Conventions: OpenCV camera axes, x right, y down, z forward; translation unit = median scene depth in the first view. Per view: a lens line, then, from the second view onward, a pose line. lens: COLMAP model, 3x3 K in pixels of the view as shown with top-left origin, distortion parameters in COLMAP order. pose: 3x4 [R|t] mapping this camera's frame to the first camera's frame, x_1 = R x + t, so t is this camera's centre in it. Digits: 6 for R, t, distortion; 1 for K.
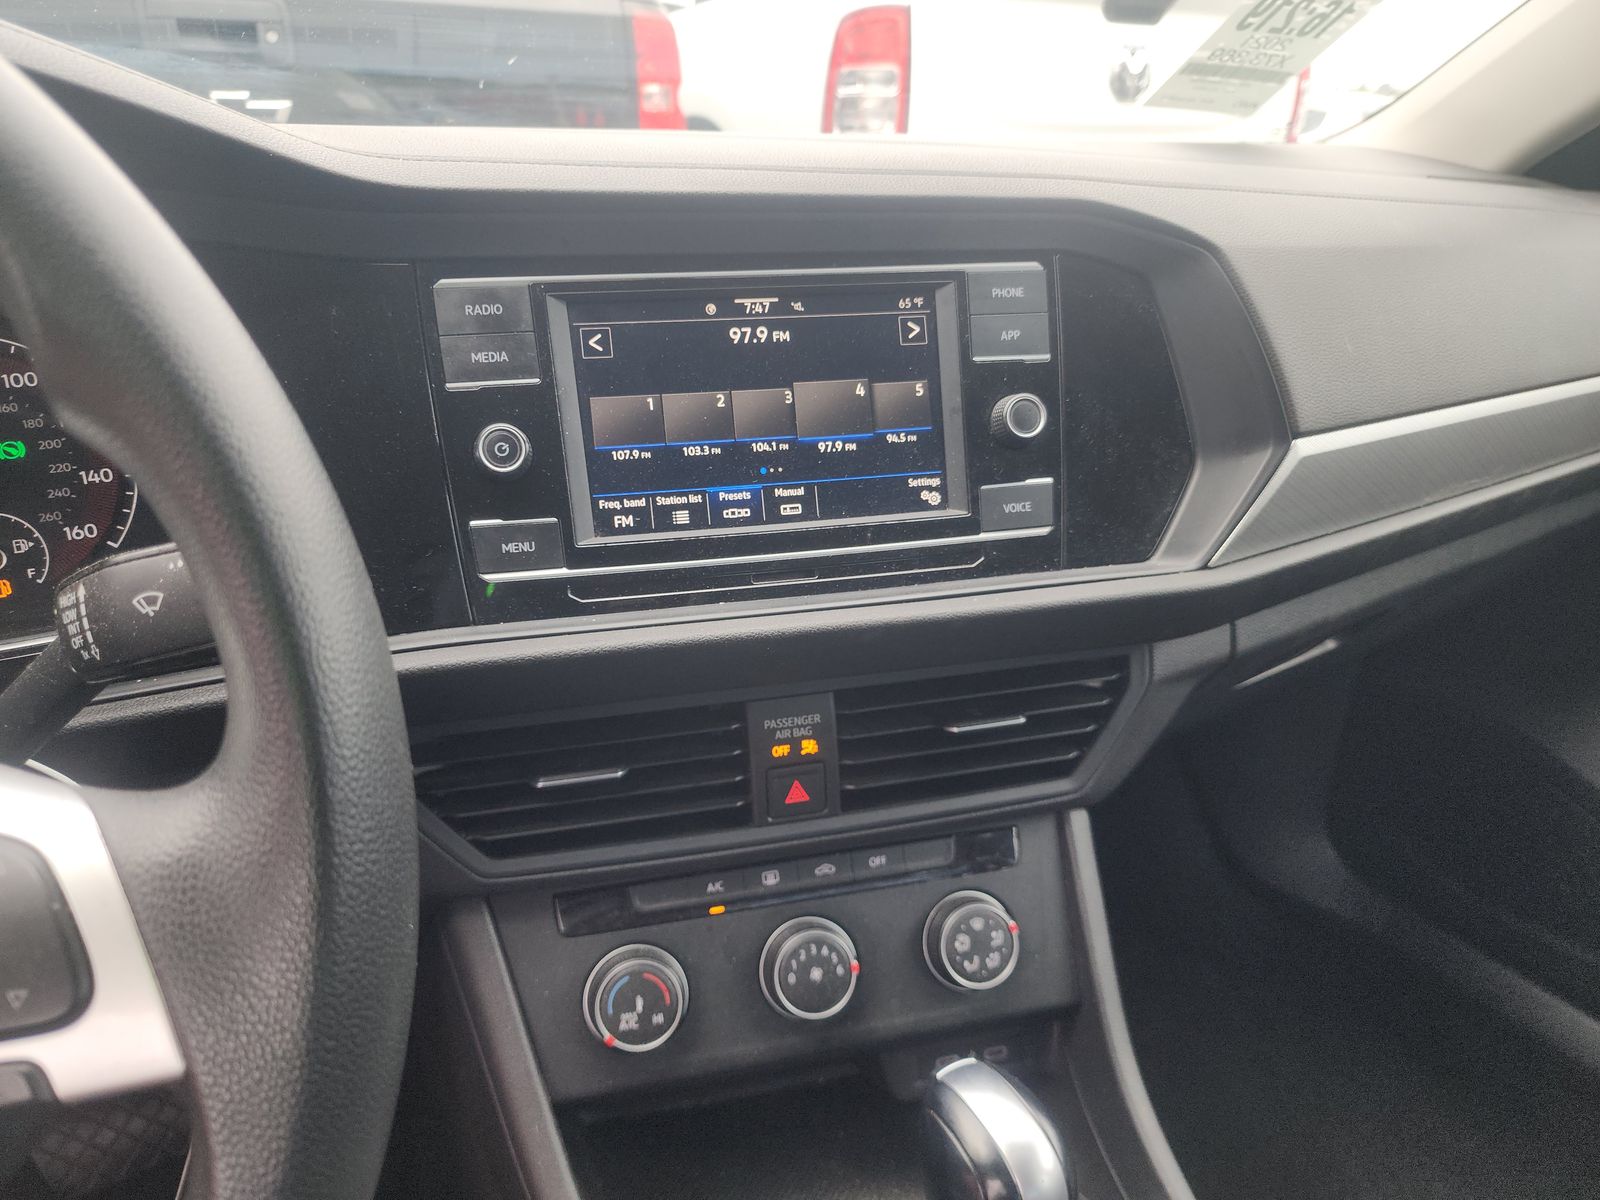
lens RADIAL K [[1051.6, 0, 799.2], [0, 1051.6, 637.0], [0, 0, 1]] dist [0.041140, -0.058732]
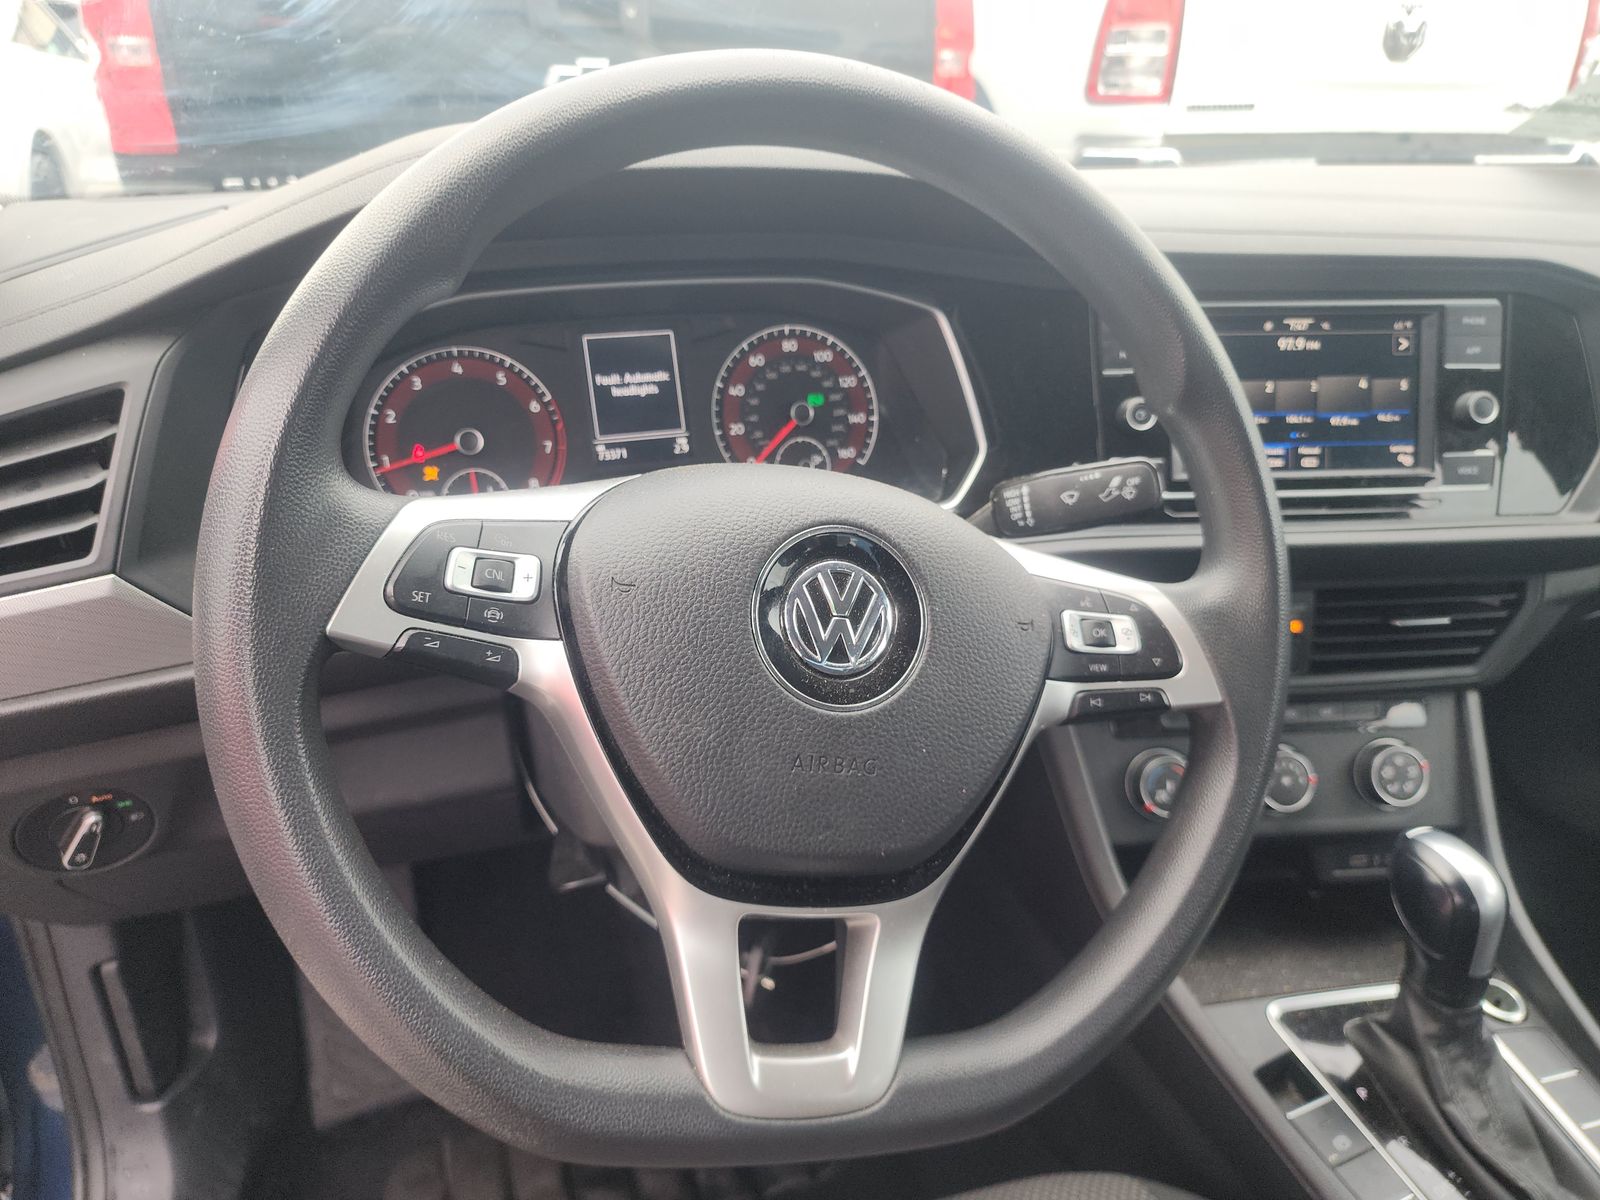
lens RADIAL K [[1062.0, 0, 800.0], [0, 1062.0, 600.0], [0, 0, 1]] dist [0.037250, -0.059176]
pose [[0.986721, 0.075721, -0.143696, -0.475767], [-0.072236, 0.996956, 0.029321, 0.078001], [0.145478, -0.018552, 0.989187, -0.585675]]
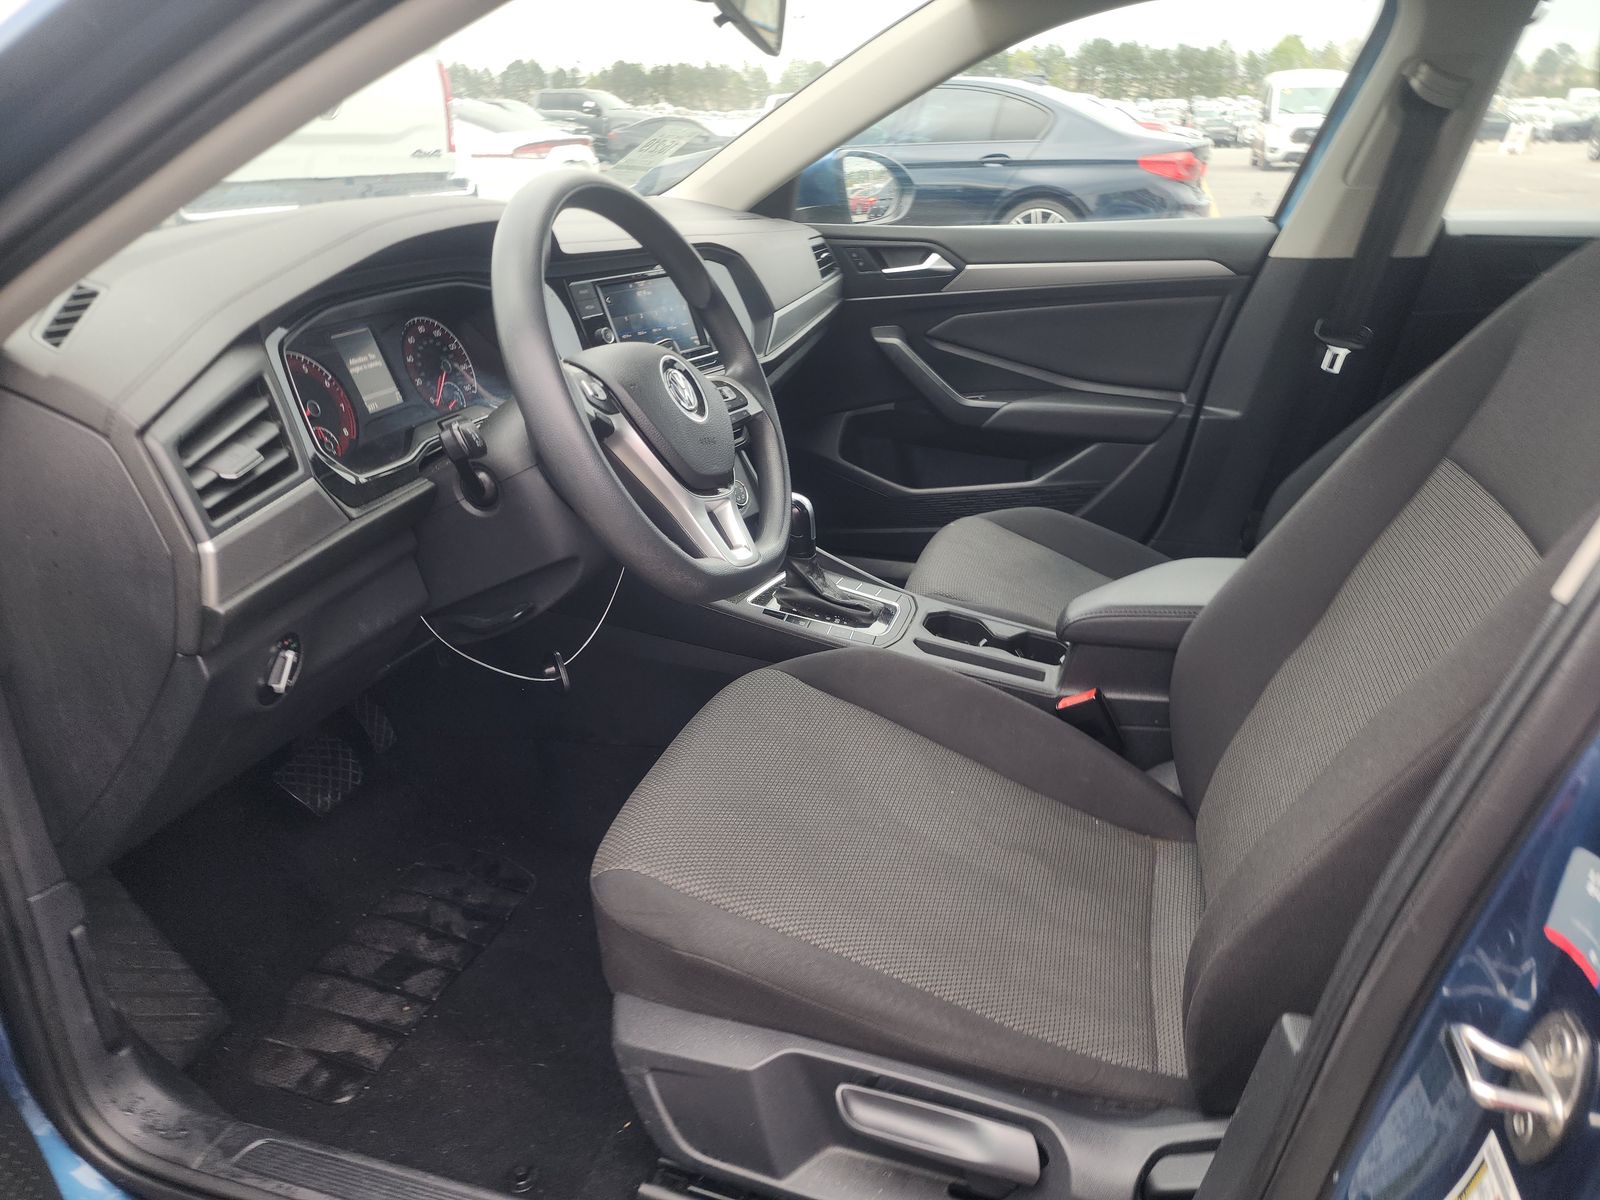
lens RADIAL K [[1062.0, 0, 800.0], [0, 1062.0, 600.0], [0, 0, 1]] dist [0.037250, -0.059176]
pose [[0.713357, -0.272548, 0.645631, -1.892308], [0.279415, 0.955496, 0.094630, 0.382608], [-0.642689, 0.112894, 0.757764, -1.485499]]
